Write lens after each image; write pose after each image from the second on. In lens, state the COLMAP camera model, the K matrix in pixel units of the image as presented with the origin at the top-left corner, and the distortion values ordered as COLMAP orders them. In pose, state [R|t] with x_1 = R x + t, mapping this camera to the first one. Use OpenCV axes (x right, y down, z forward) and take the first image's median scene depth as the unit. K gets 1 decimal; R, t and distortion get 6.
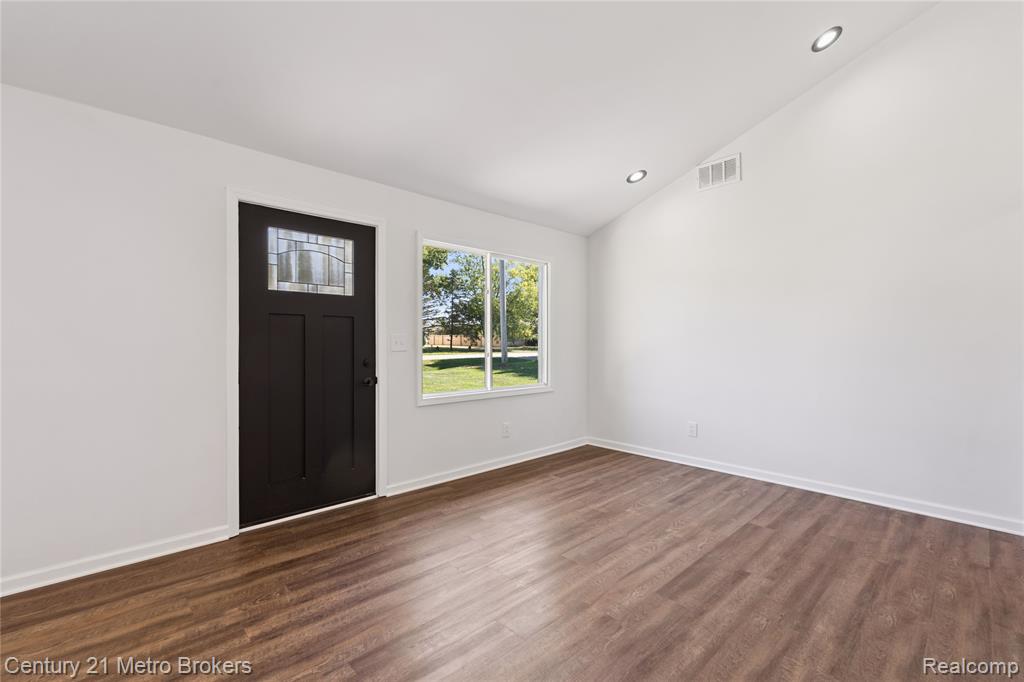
lens RADIAL K [[448.5, 0, 512.0], [0, 448.5, 341.0], [0, 0, 1]] dist [-0.002796, 0.000062]
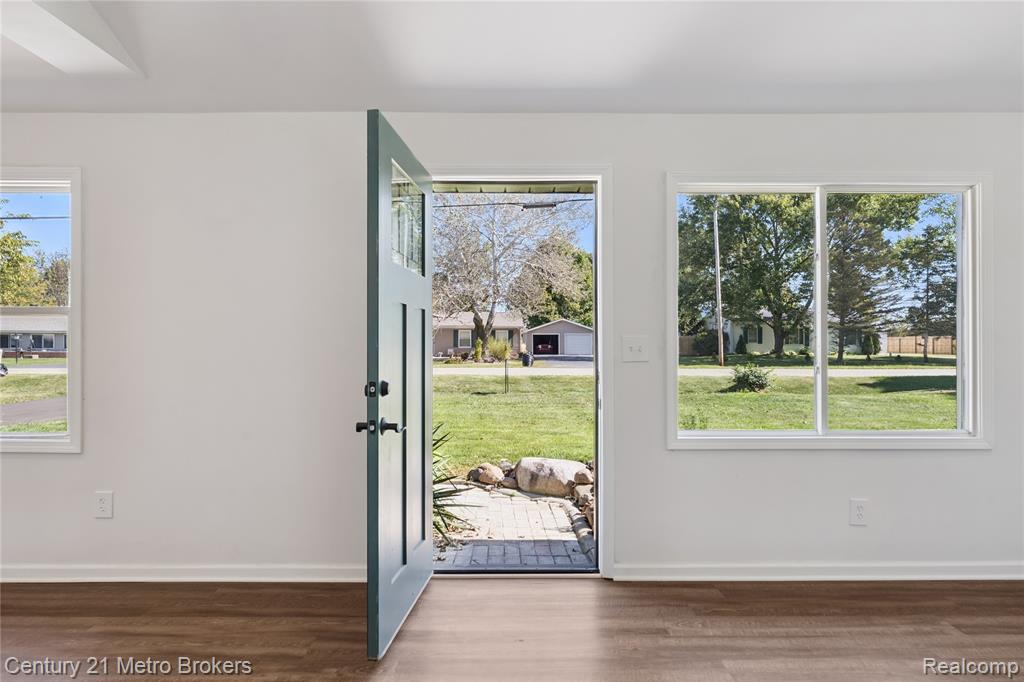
lens RADIAL K [[613.6, 0, 512.0], [0, 613.6, 341.0], [0, 0, 1]] dist [-0.000614, -0.001439]
pose [[0.726514, -0.009388, -0.687088, 0.216730], [0.002830, 0.999939, -0.010671, 0.001201], [0.687146, 0.005808, 0.726496, 0.209707]]
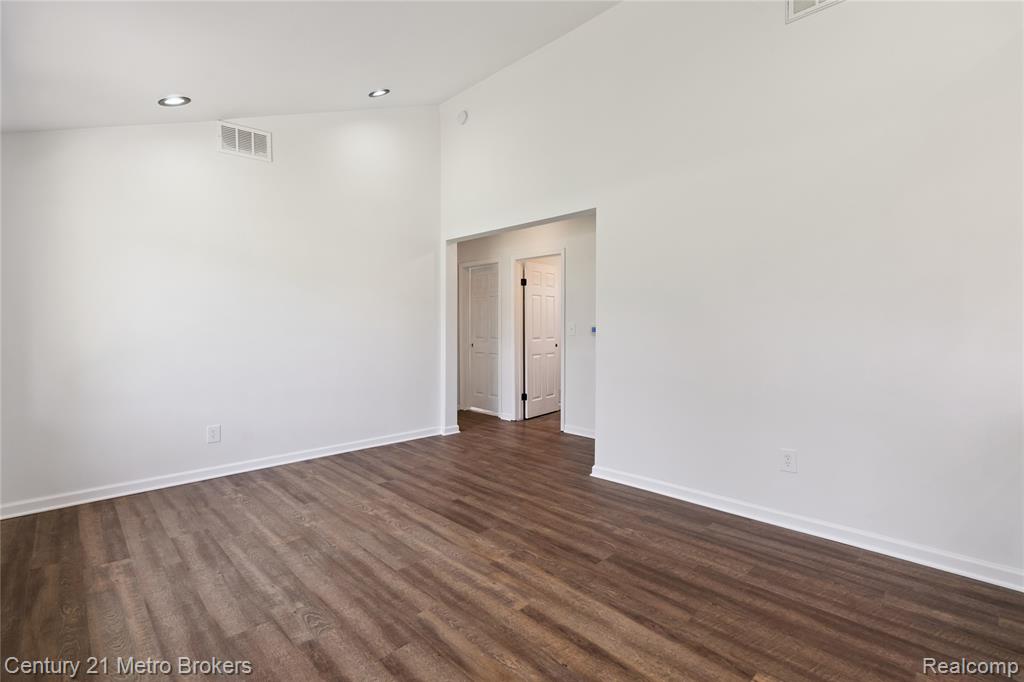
lens RADIAL K [[469.3, 0, 512.0], [0, 469.3, 341.0], [0, 0, 1]] dist [-0.001059, -0.000199]
pose [[-0.004619, -0.034681, 0.999388, -0.530982], [0.002830, 0.999394, 0.034694, -0.005388], [-0.999985, 0.002988, -0.004518, 0.511229]]
